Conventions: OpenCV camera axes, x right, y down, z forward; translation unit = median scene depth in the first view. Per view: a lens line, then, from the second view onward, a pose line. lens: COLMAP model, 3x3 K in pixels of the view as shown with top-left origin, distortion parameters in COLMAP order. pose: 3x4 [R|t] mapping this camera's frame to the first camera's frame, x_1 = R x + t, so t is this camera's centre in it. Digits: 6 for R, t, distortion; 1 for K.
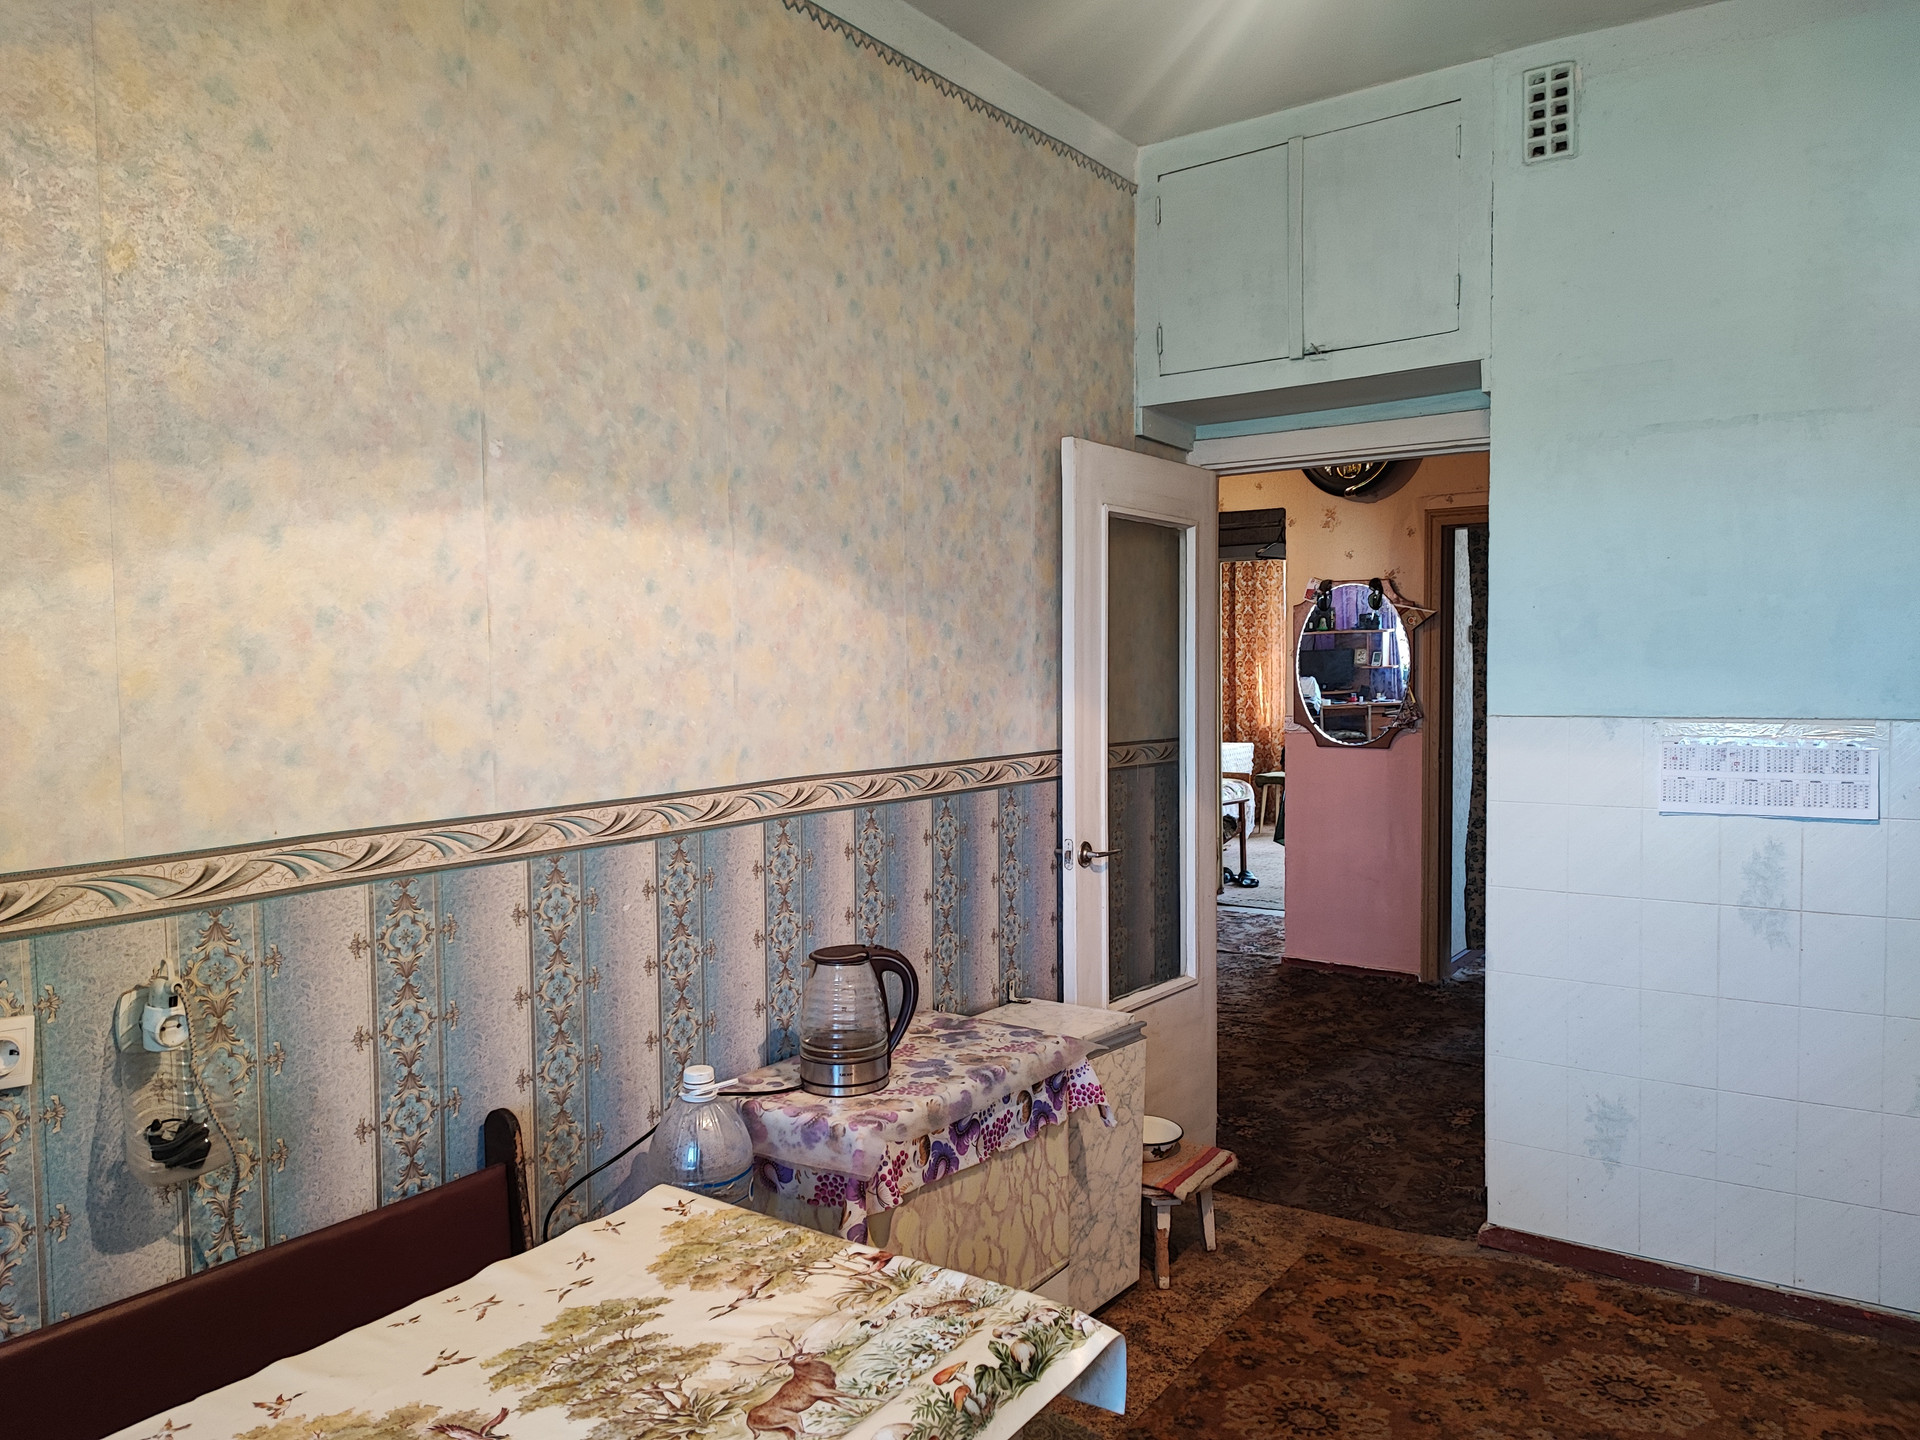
lens RADIAL K [[1338.0, 0, 960.0], [0, 1338.0, 720.0], [0, 0, 1]] dist [0.006860, -0.001212]
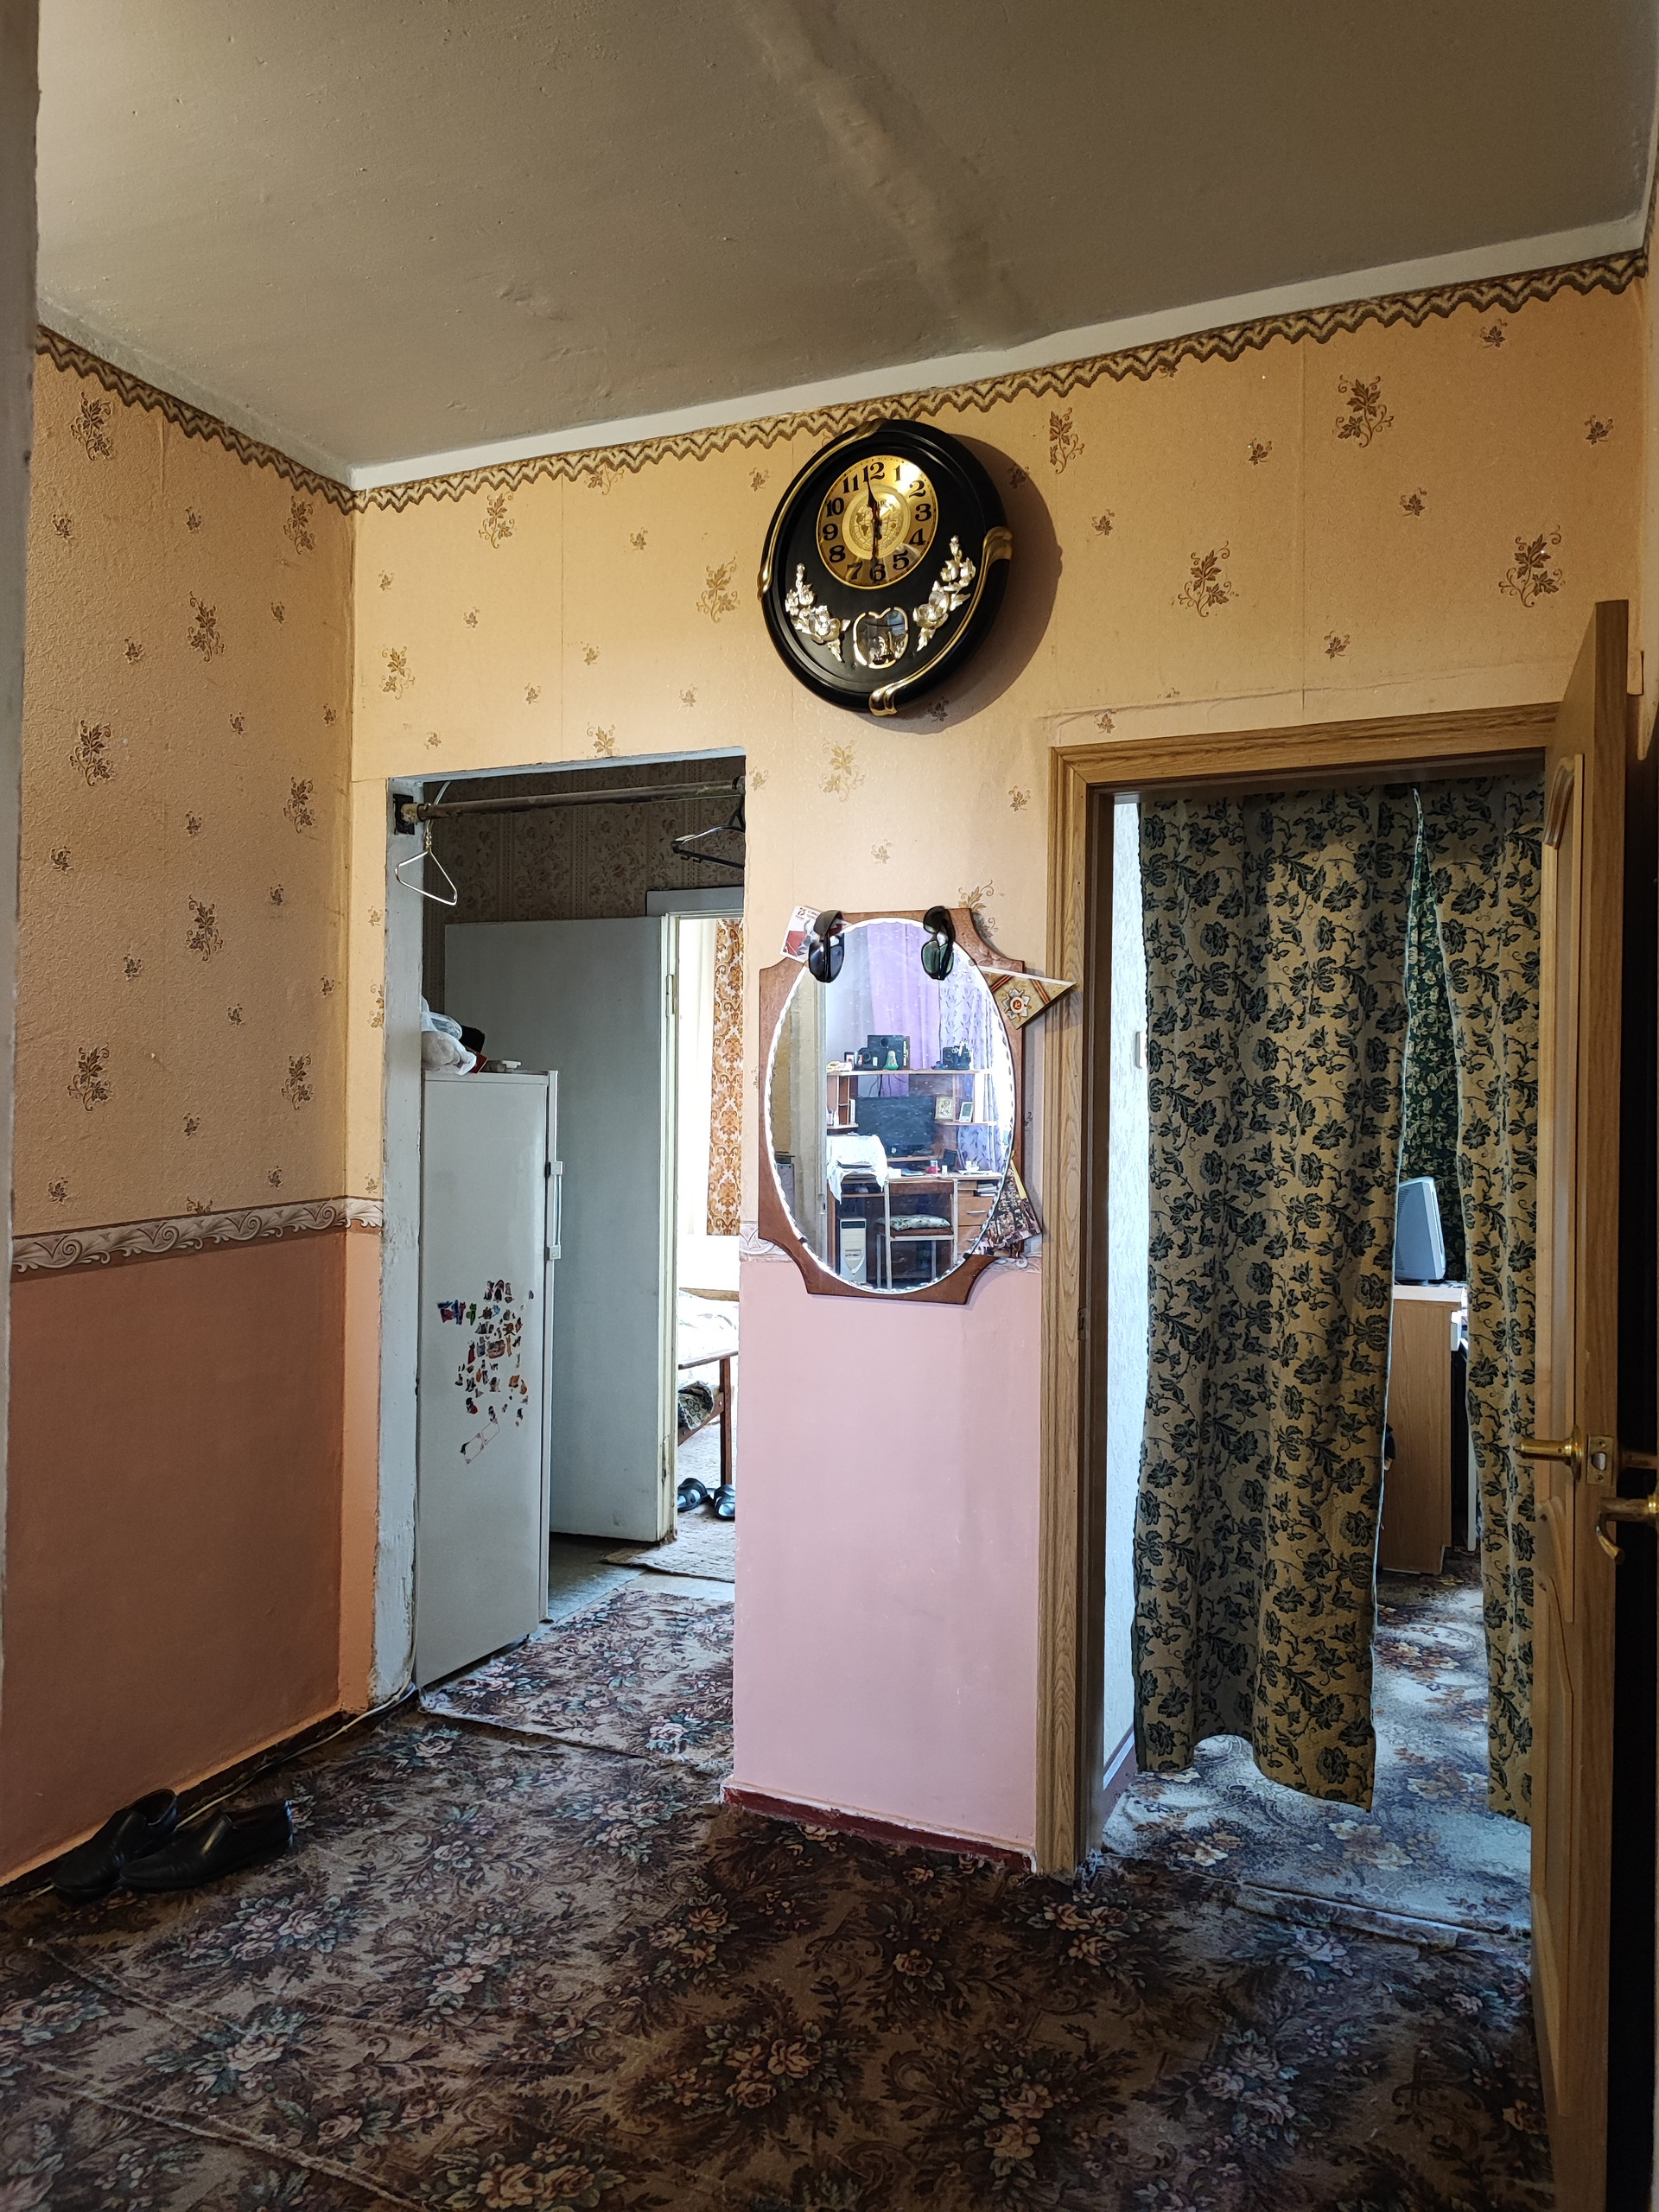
lens RADIAL K [[1604.9, 0, 829.5], [0, 1604.9, 1106.0], [0, 0, 1]] dist [0.059728, -0.079473]
pose [[0.977580, 0.020925, 0.209524, 0.166563], [-0.010702, 0.998701, -0.049810, -0.015818], [-0.210294, 0.046451, 0.976534, 0.498473]]
